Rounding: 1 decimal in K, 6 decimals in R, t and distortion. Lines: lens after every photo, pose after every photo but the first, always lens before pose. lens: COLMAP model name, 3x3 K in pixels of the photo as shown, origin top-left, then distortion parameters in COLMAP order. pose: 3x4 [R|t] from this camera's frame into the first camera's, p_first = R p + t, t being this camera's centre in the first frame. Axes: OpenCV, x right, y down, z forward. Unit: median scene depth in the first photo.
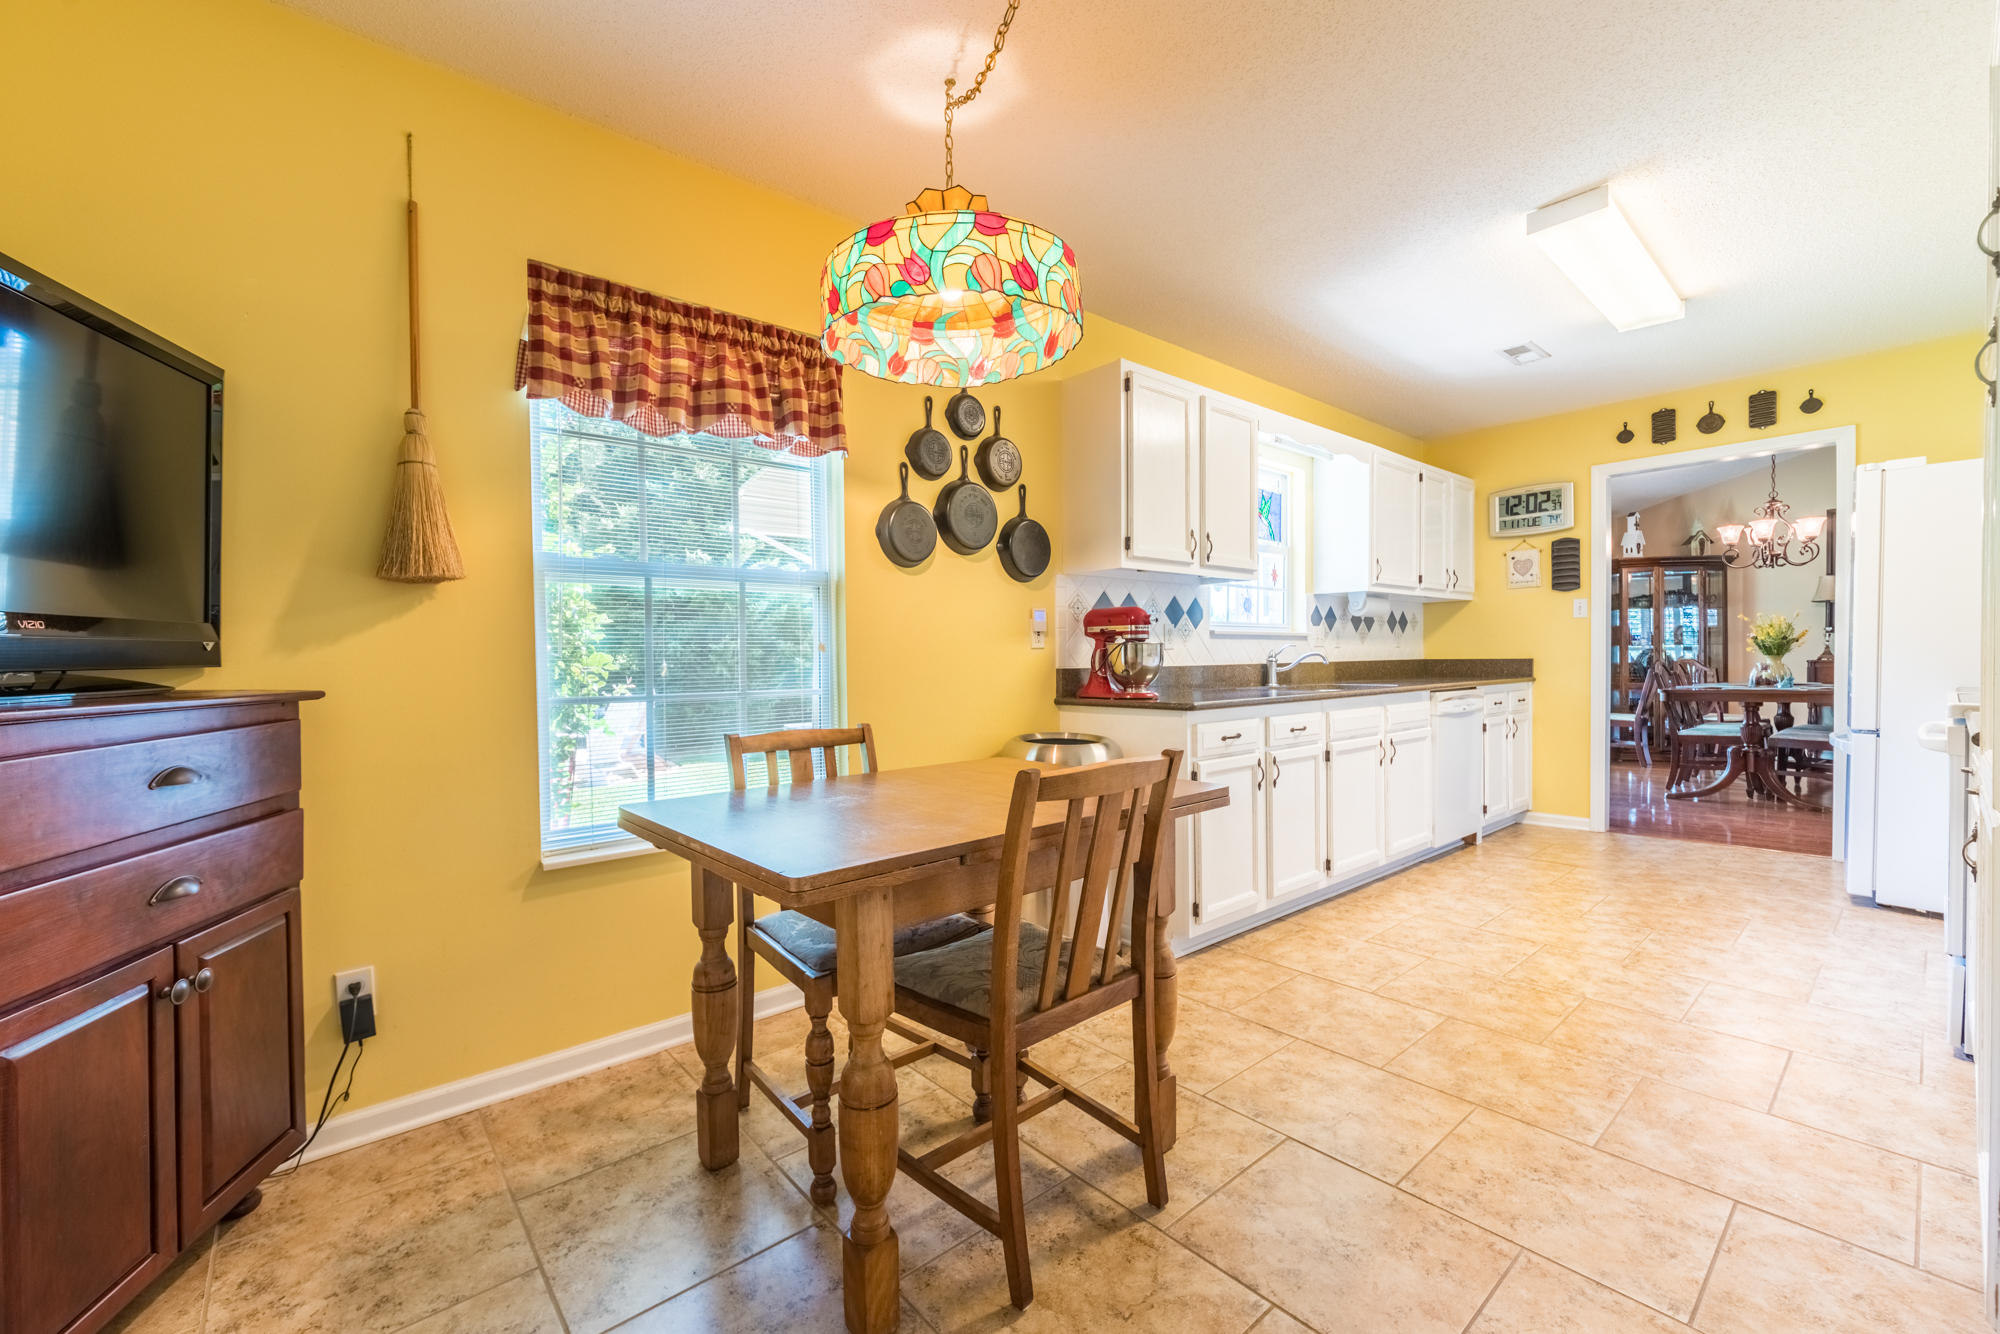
lens RADIAL K [[807.4, 0, 990.9], [0, 807.4, 671.0], [0, 0, 1]] dist [-0.000233, -0.000112]
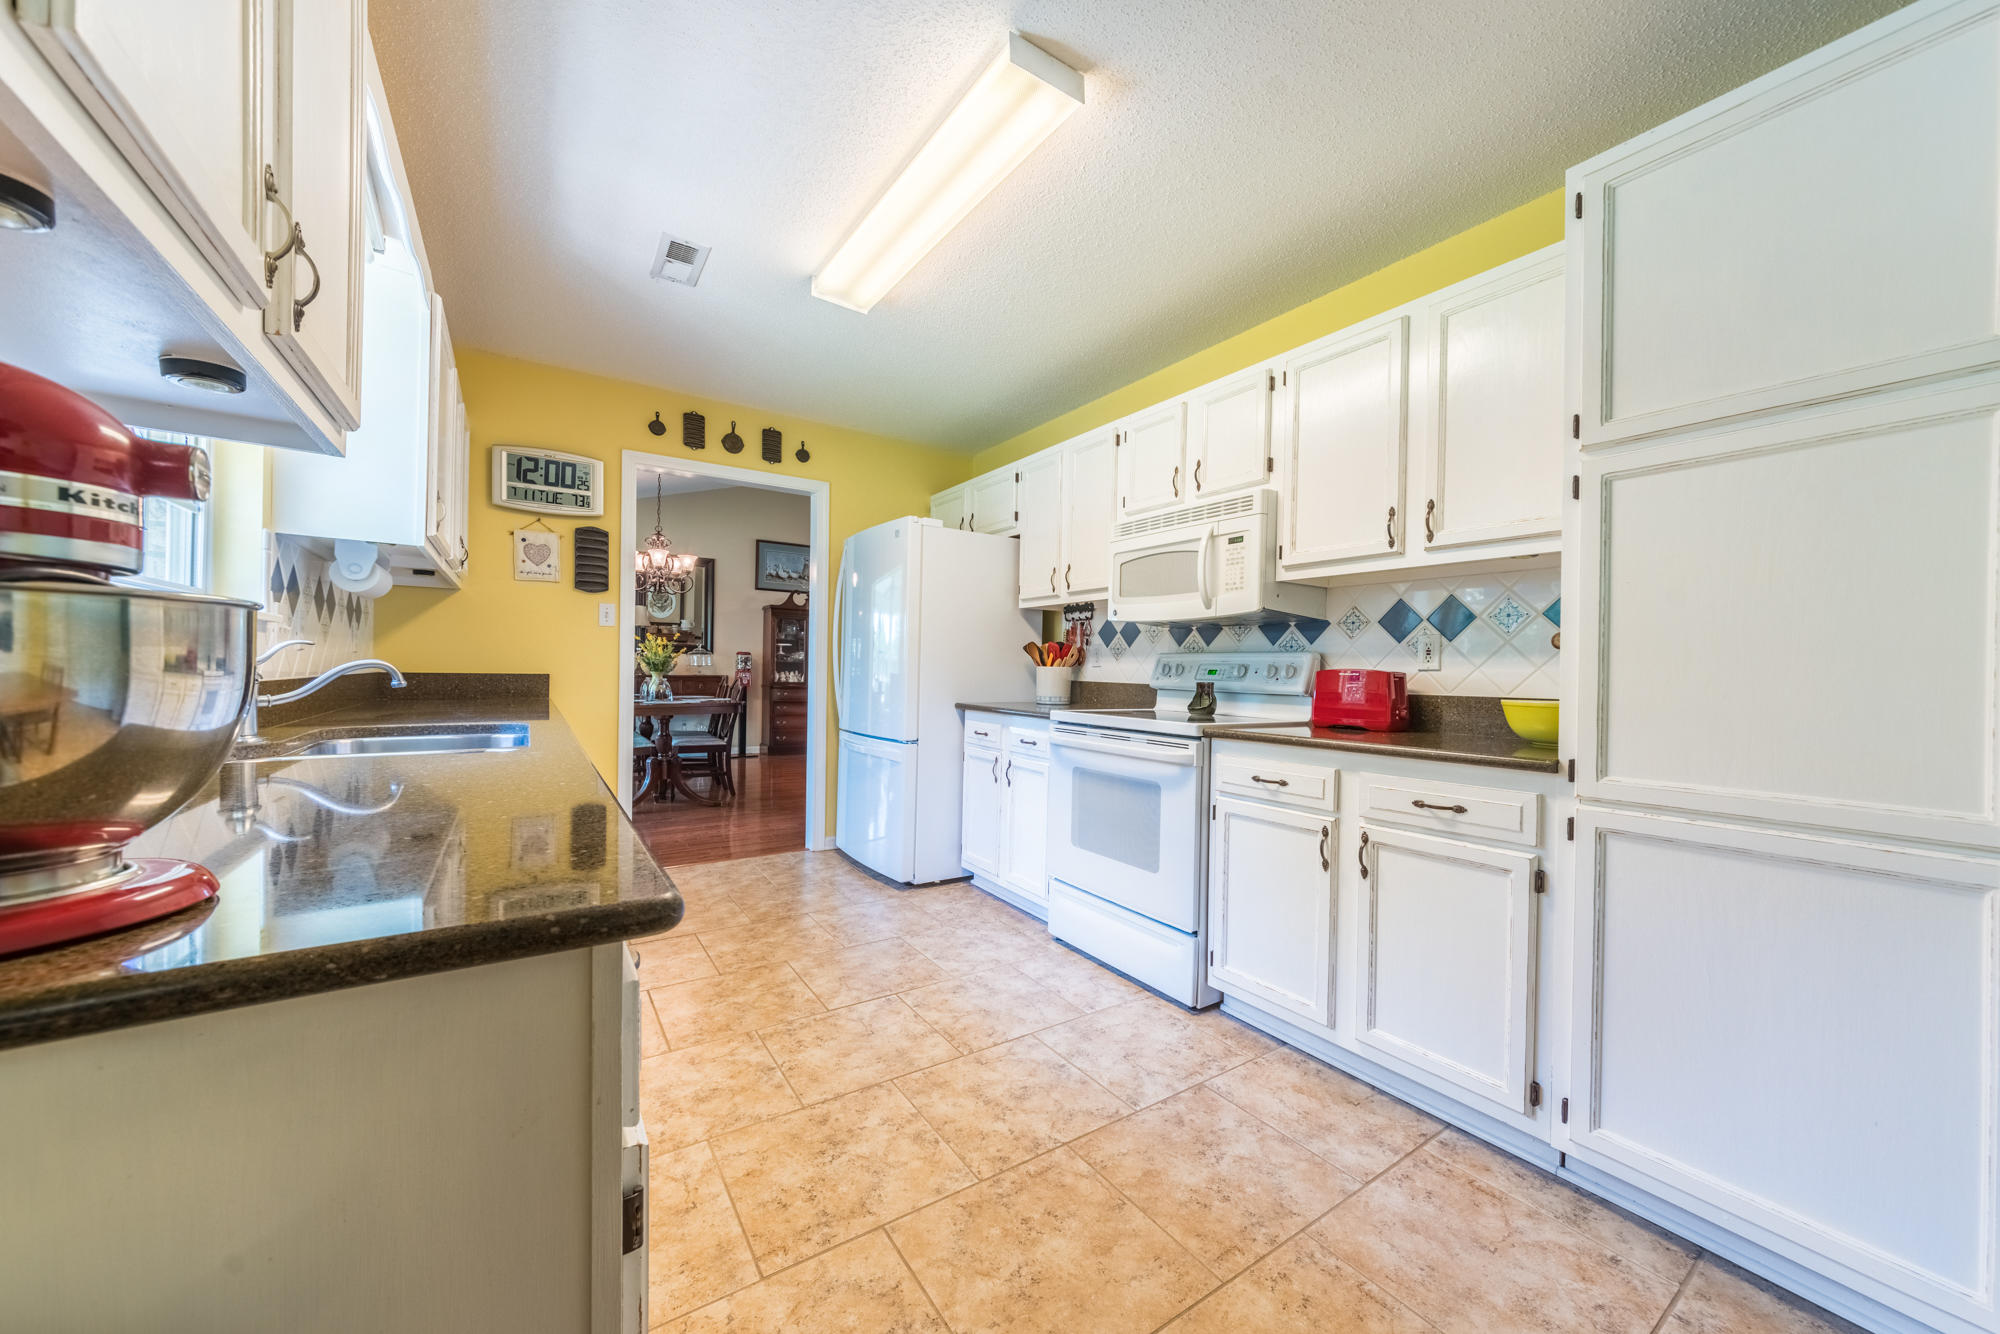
lens RADIAL K [[726.5, 0, 1036.0], [0, 726.5, 677.2], [0, 0, 1]] dist [-0.000912, -0.000188]
pose [[0.115651, 0.005942, 0.993272, 0.049004], [-0.002546, 0.999981, -0.005686, -0.014086], [-0.993287, -0.001871, 0.115664, 0.677309]]
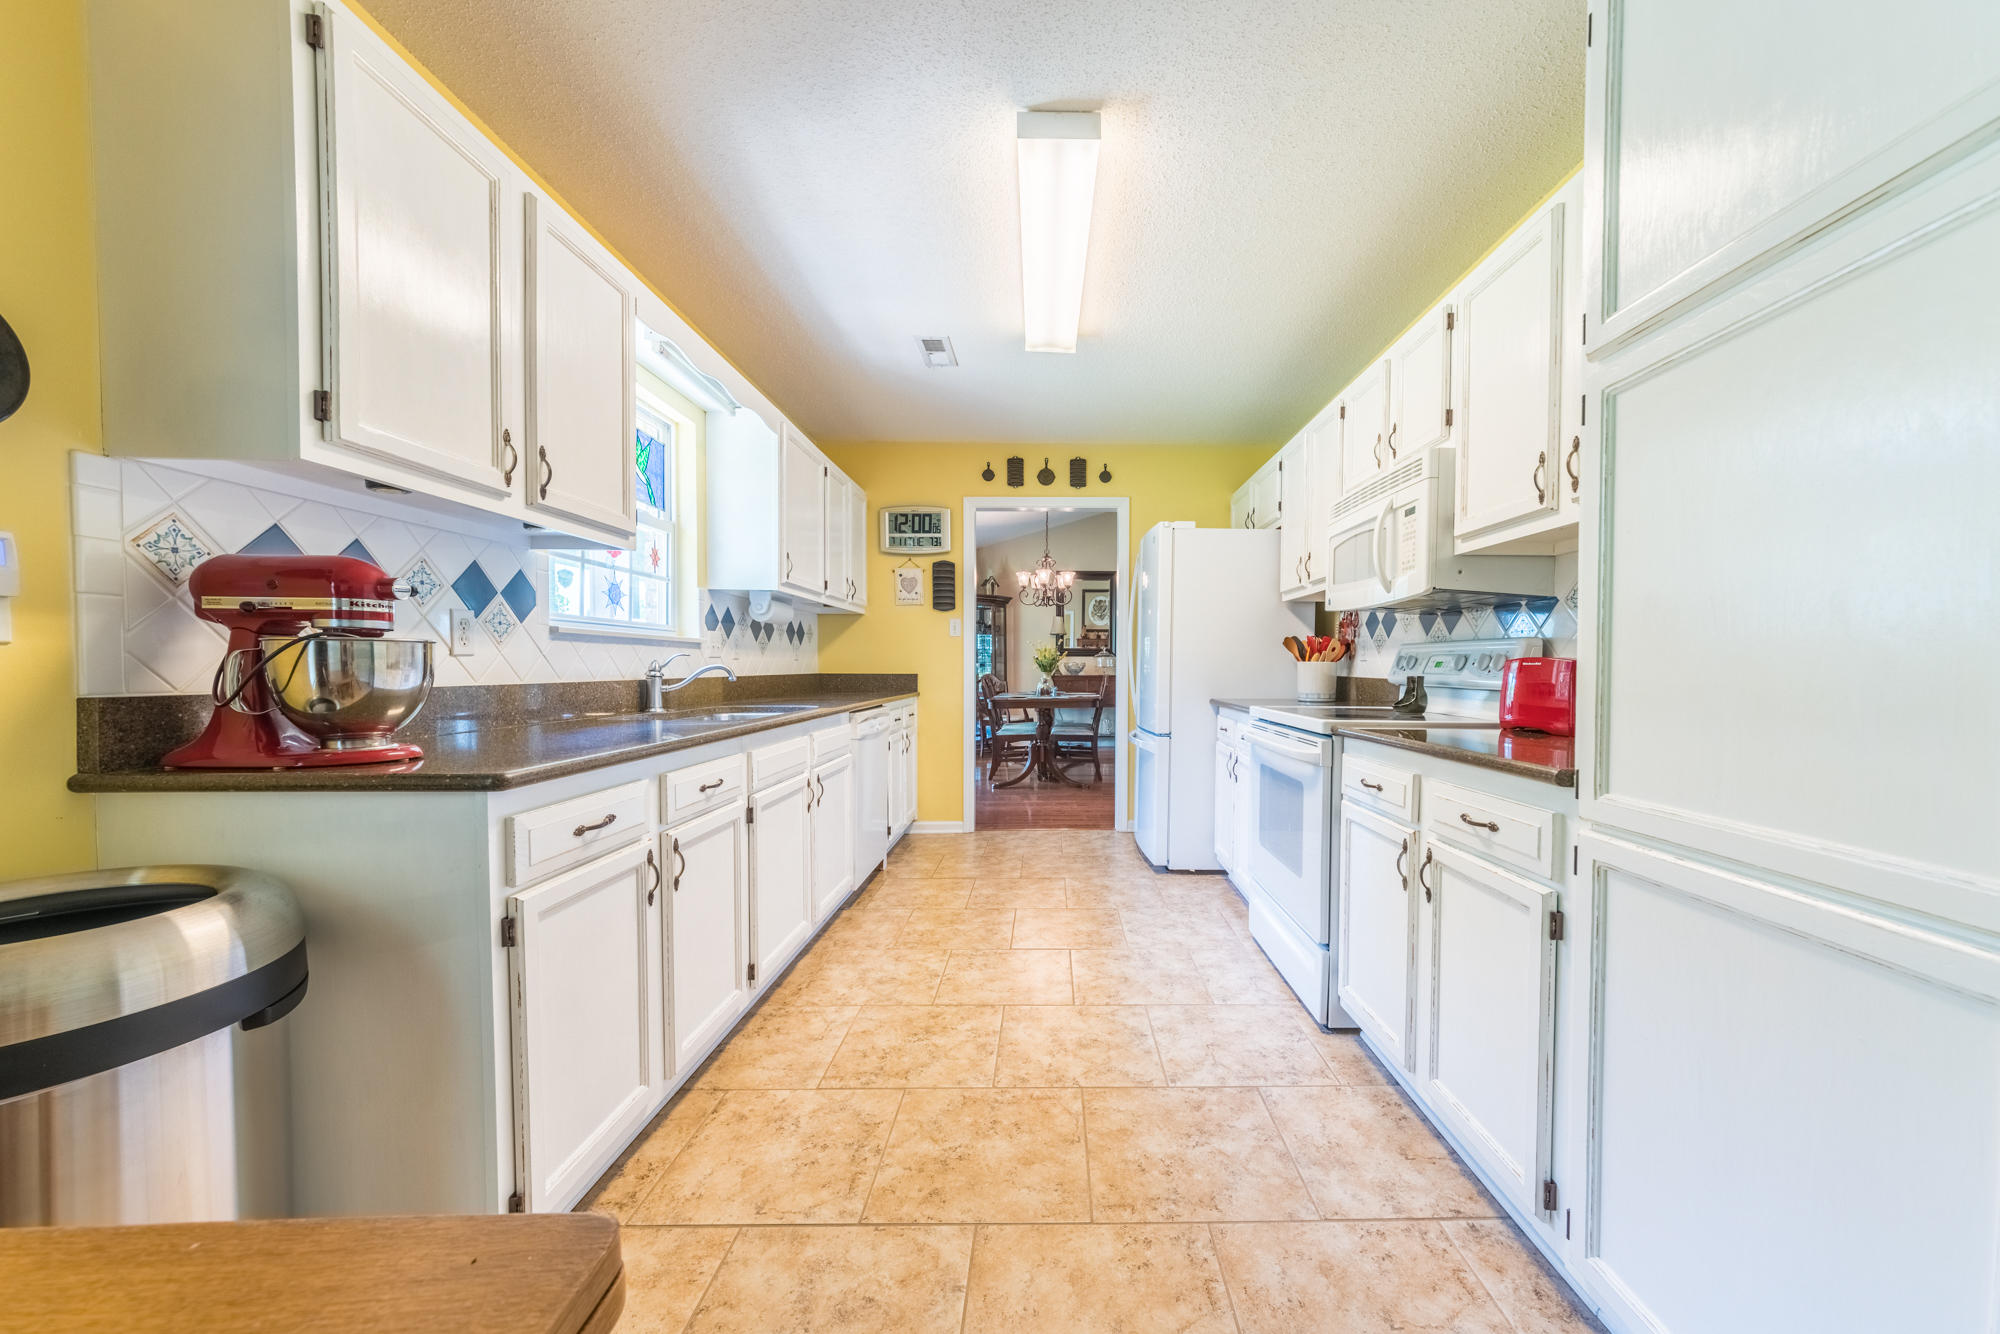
lens RADIAL K [[731.3, 0, 1055.1], [0, 731.3, 685.9], [0, 0, 1]] dist [-0.000738, -0.000004]
pose [[0.649733, -0.006331, 0.760136, 0.107674], [0.001727, 0.999975, 0.006852, -0.009052], [-0.760161, -0.003140, 0.649728, 0.380384]]
